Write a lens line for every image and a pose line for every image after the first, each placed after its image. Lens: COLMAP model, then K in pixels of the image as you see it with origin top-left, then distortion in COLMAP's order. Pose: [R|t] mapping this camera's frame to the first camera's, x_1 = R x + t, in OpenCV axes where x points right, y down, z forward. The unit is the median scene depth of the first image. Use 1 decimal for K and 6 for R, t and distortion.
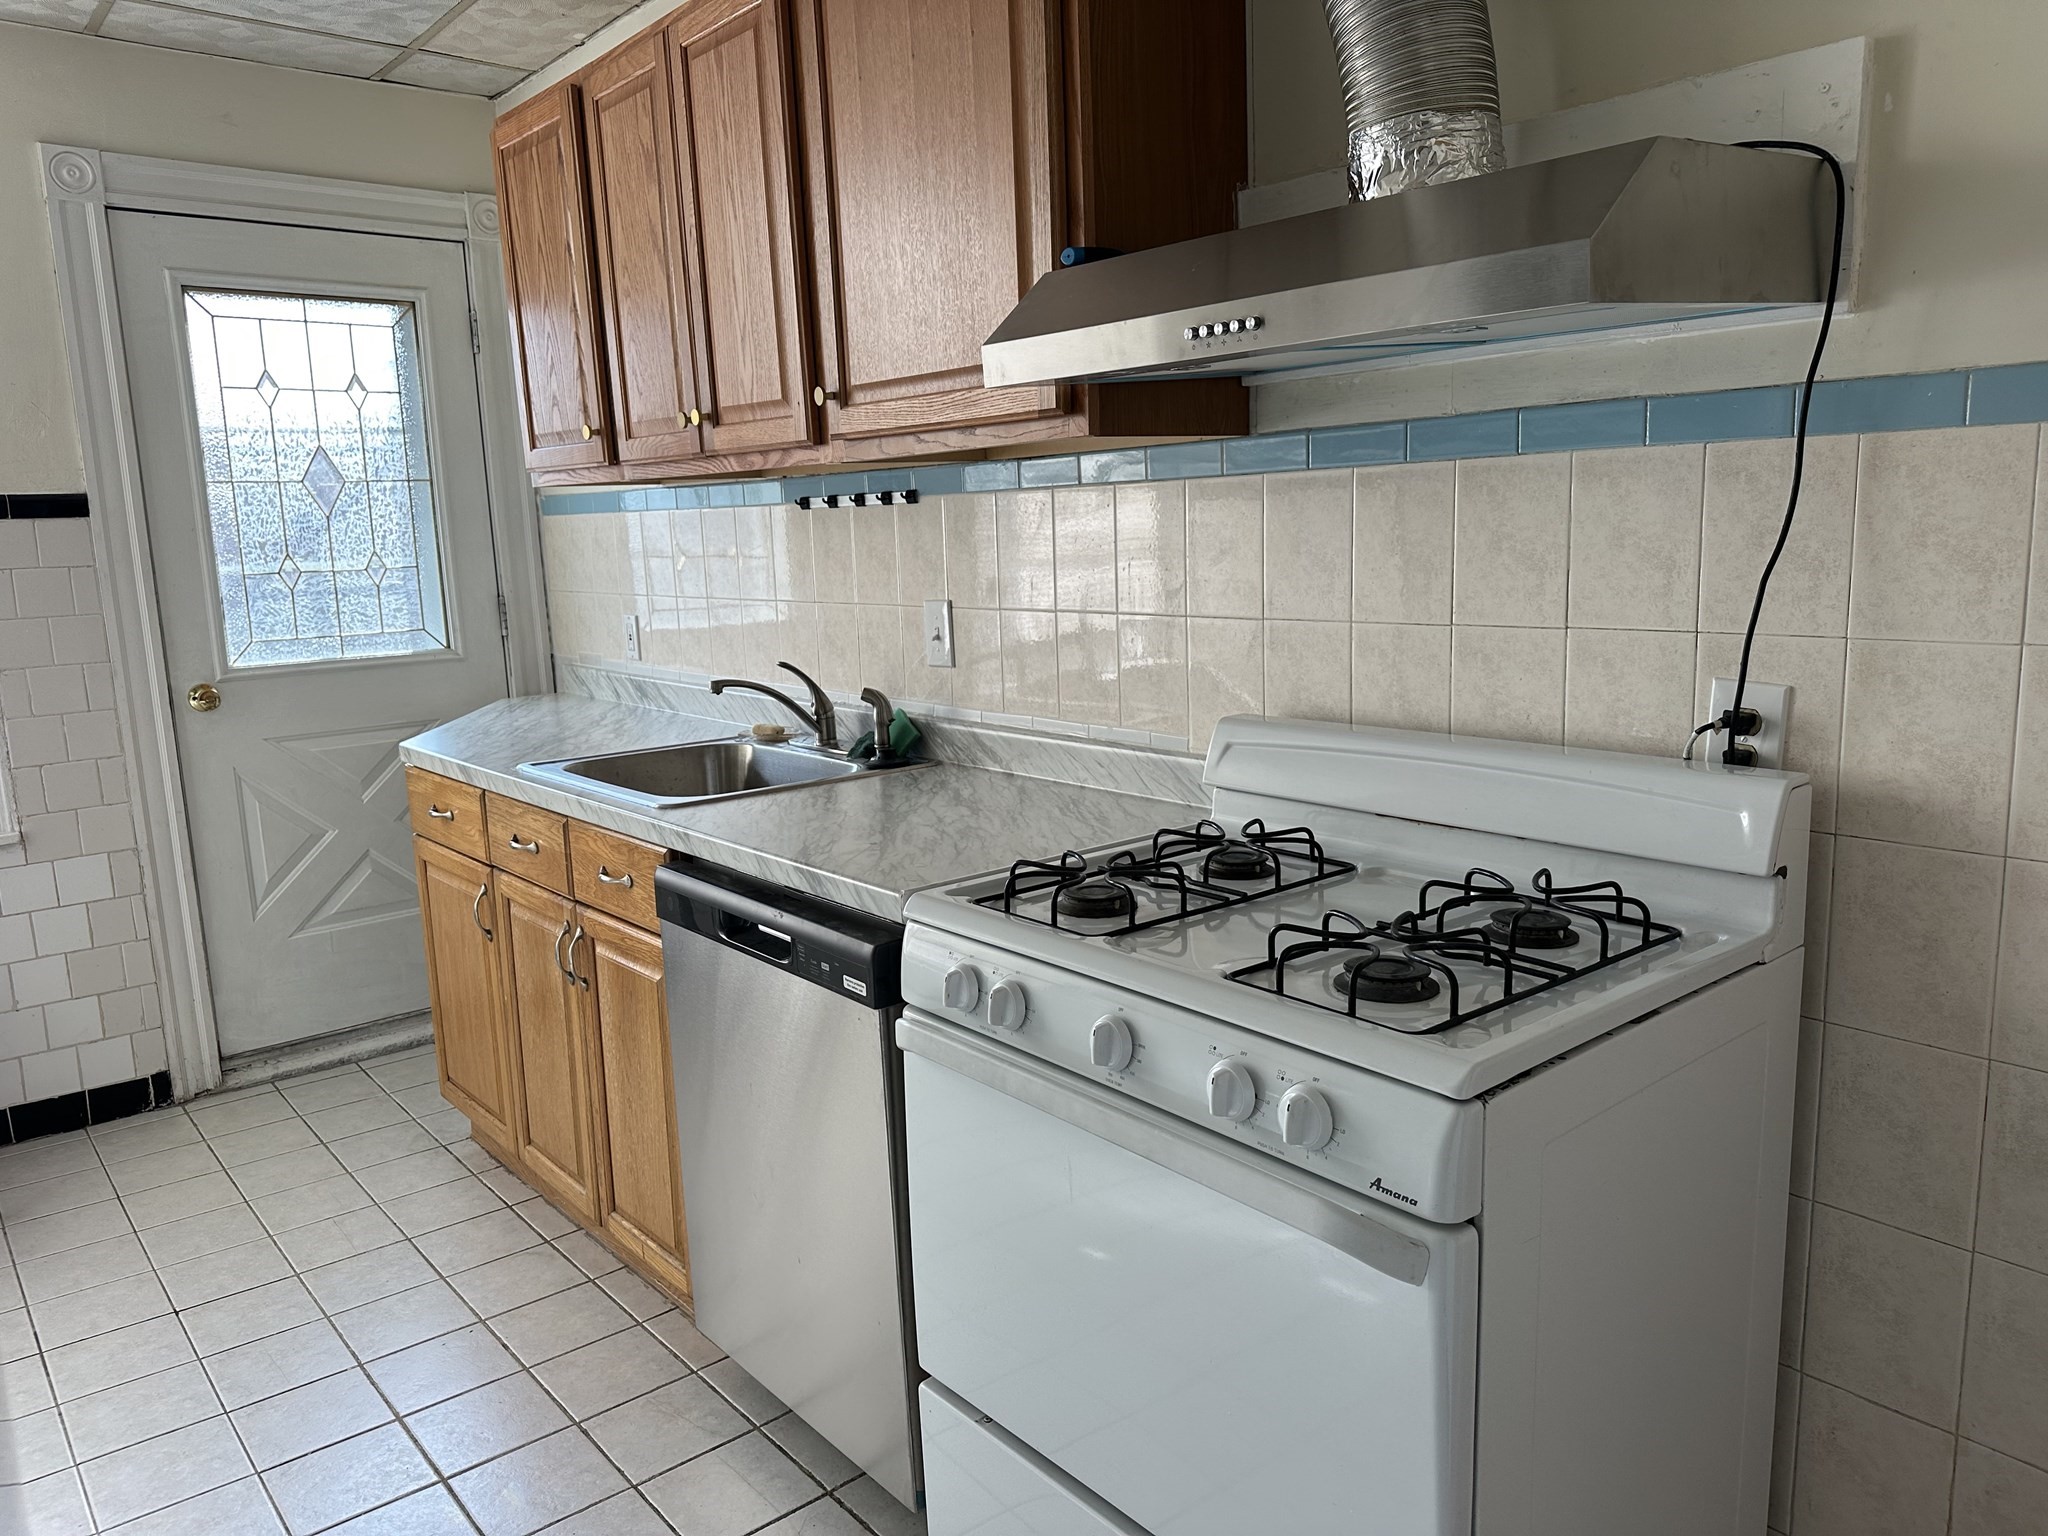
lens RADIAL K [[1441.1, 0, 1021.0], [0, 1441.1, 773.4], [0, 0, 1]] dist [0.064820, -0.064159]
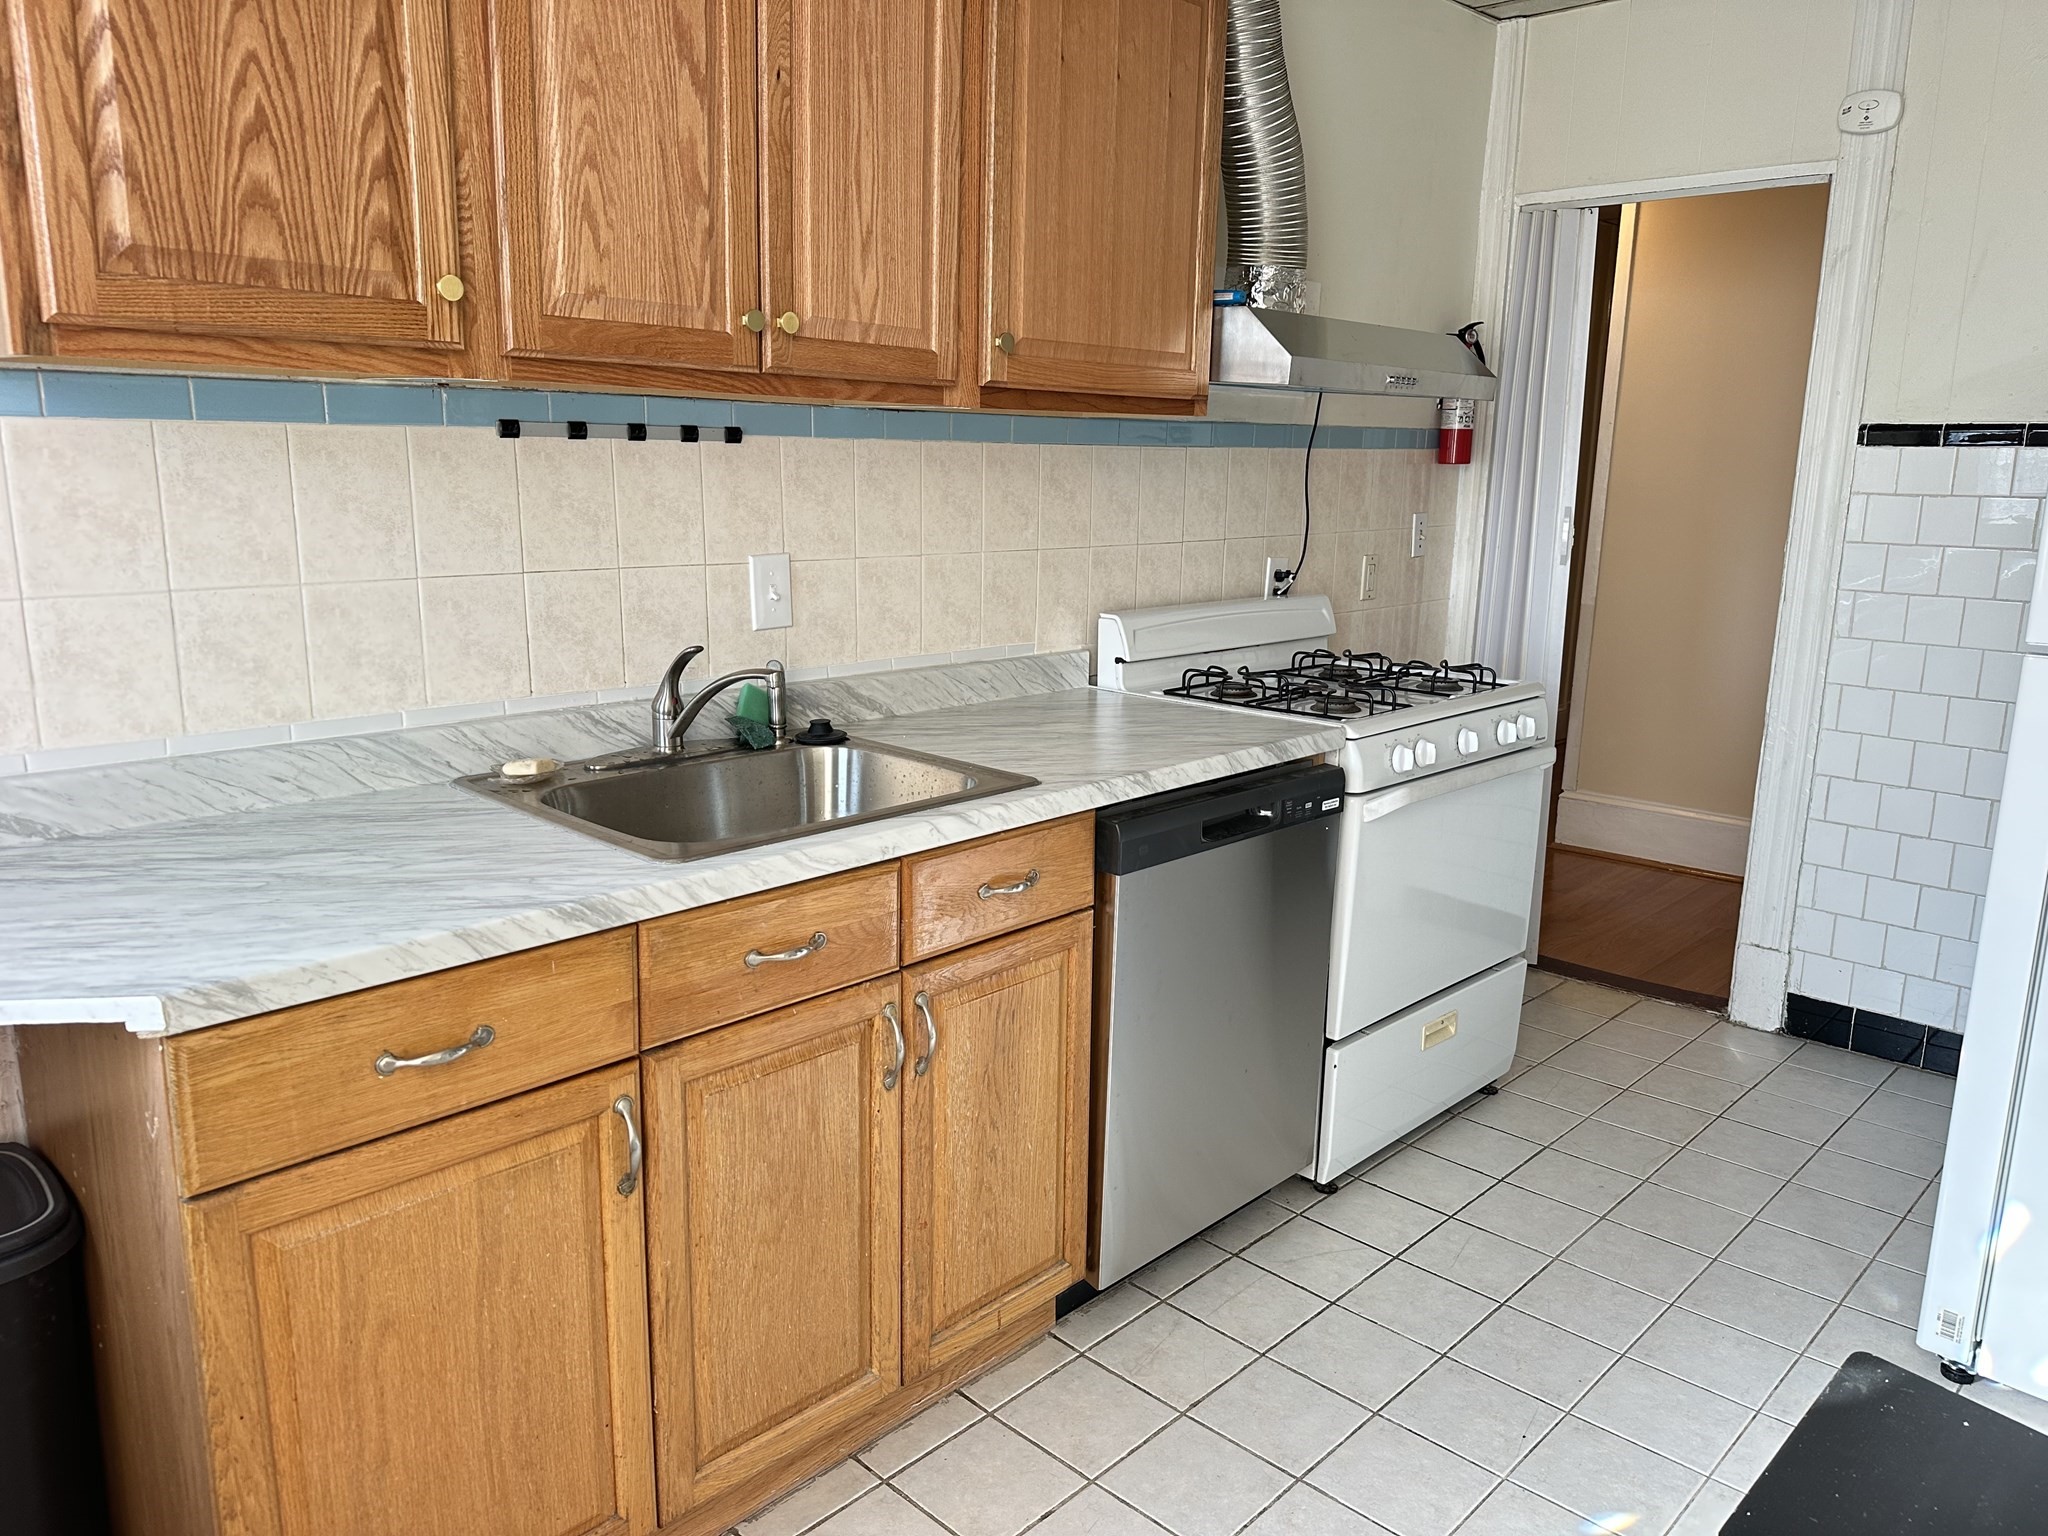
lens RADIAL K [[1441.1, 0, 1017.5], [0, 1441.1, 778.4], [0, 0, 1]] dist [0.064820, -0.064159]
pose [[-0.119980, -0.174905, 0.977248, -0.422371], [0.164076, 0.967328, 0.193274, -0.057286], [-0.979124, 0.183532, -0.087363, 0.408735]]
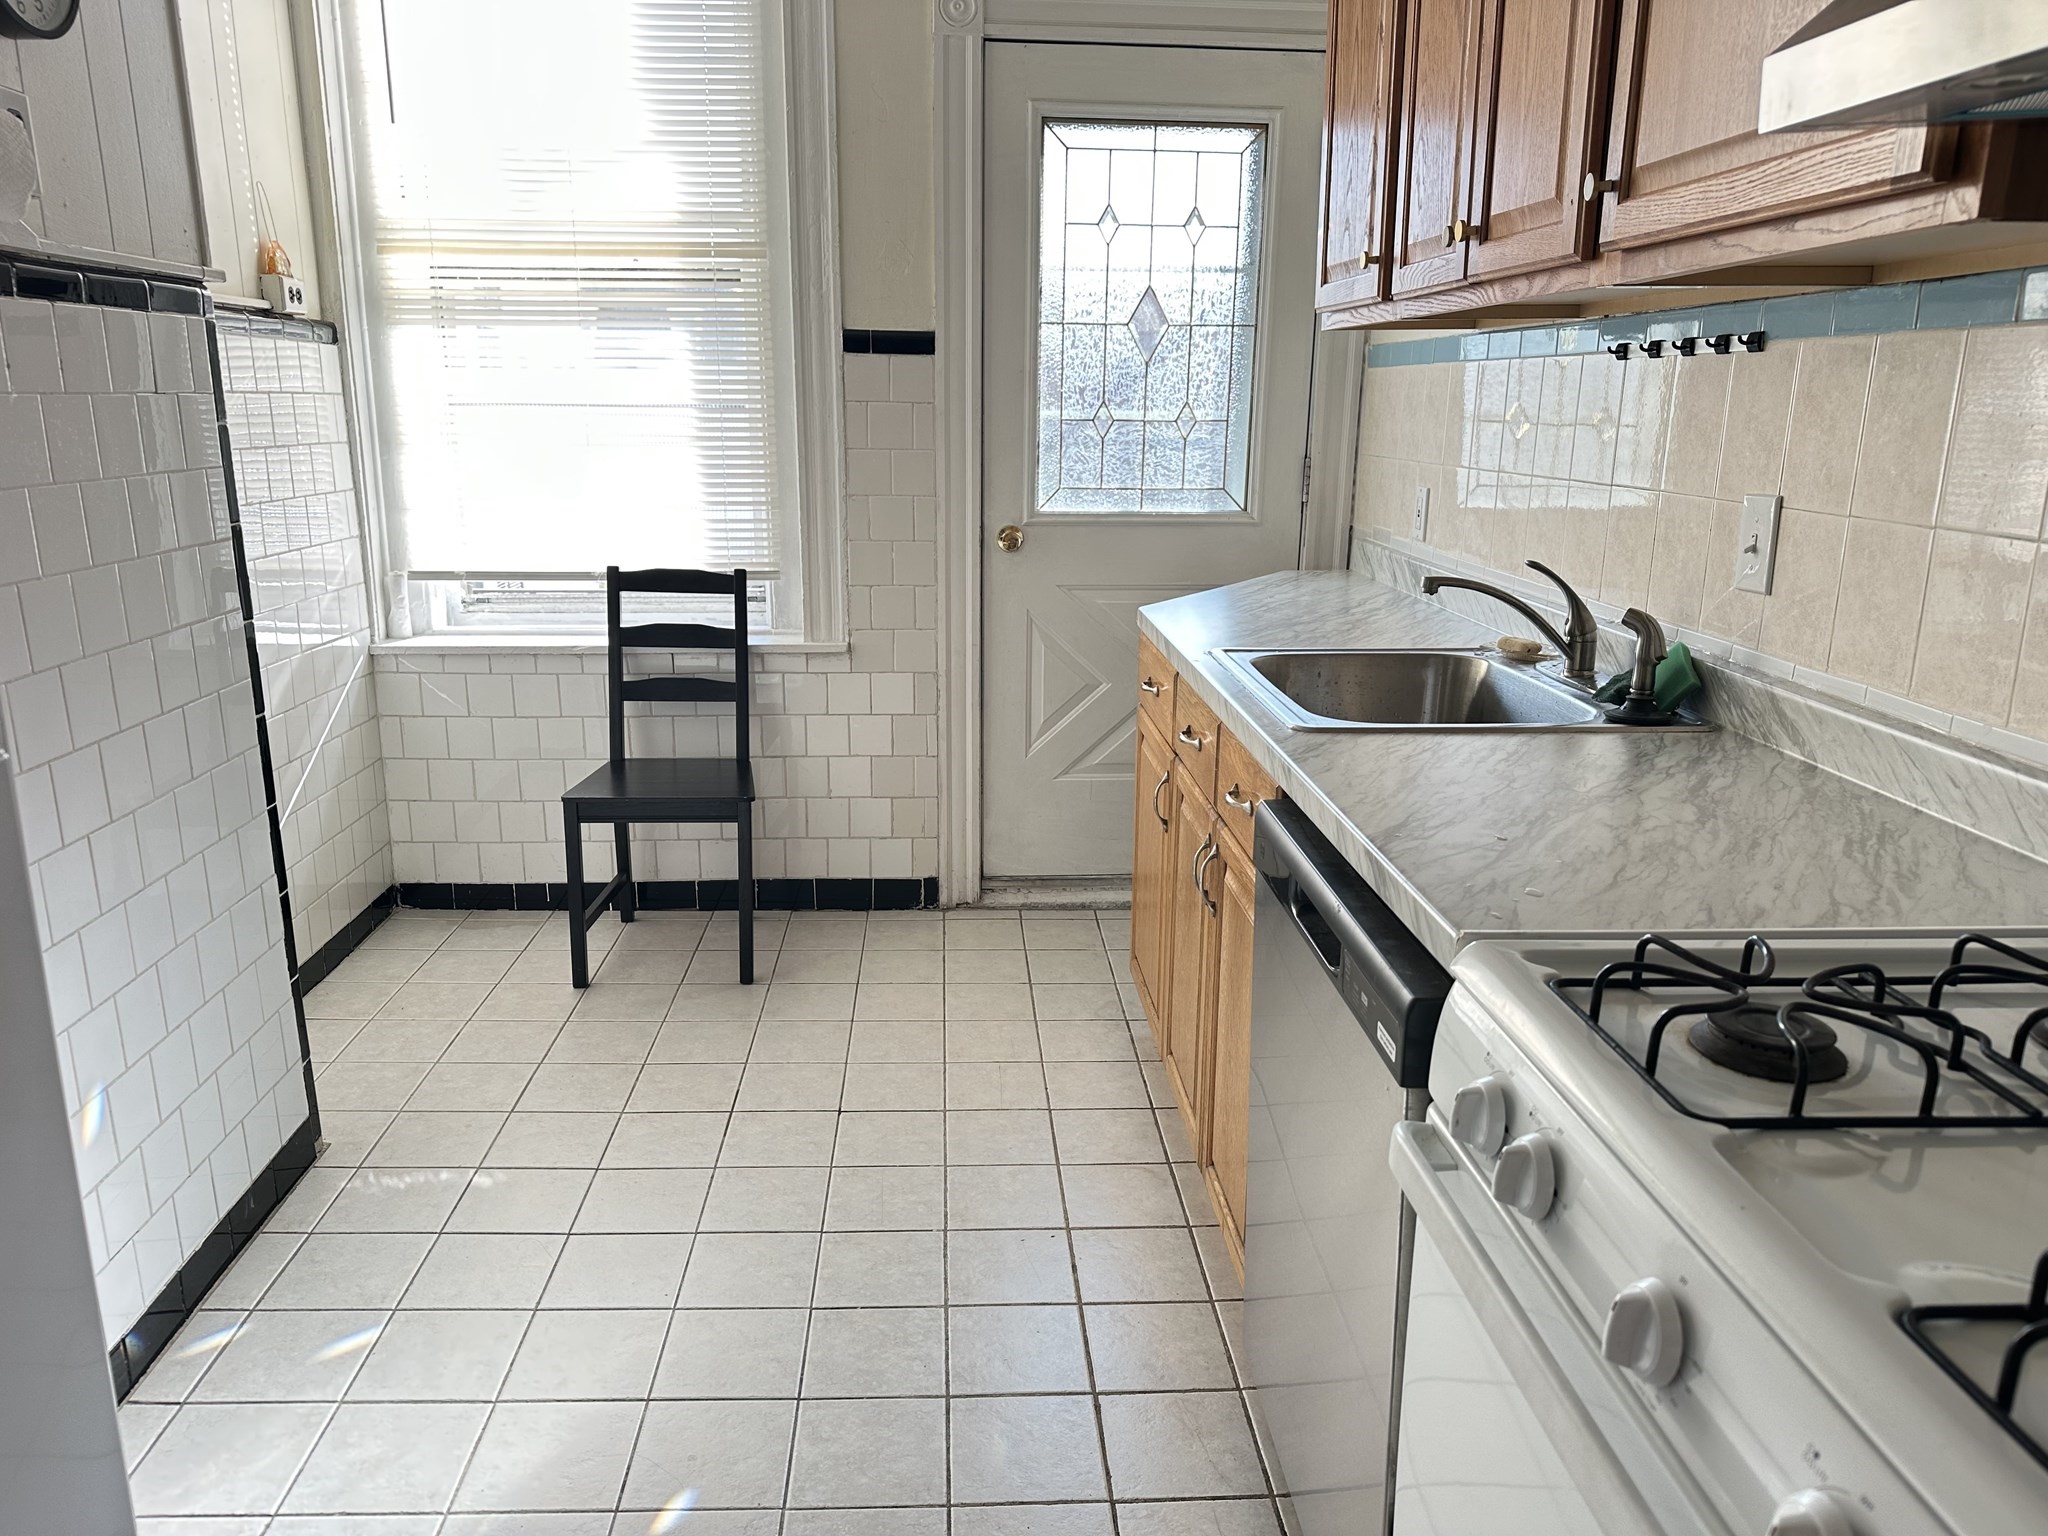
lens RADIAL K [[1441.1, 0, 1011.9], [0, 1441.1, 788.1], [0, 0, 1]] dist [0.064820, -0.064159]
pose [[0.803774, 0.196501, -0.561546, 0.057320], [-0.140725, 0.979890, 0.141463, -0.024548], [0.578051, -0.034681, 0.815263, 0.168585]]
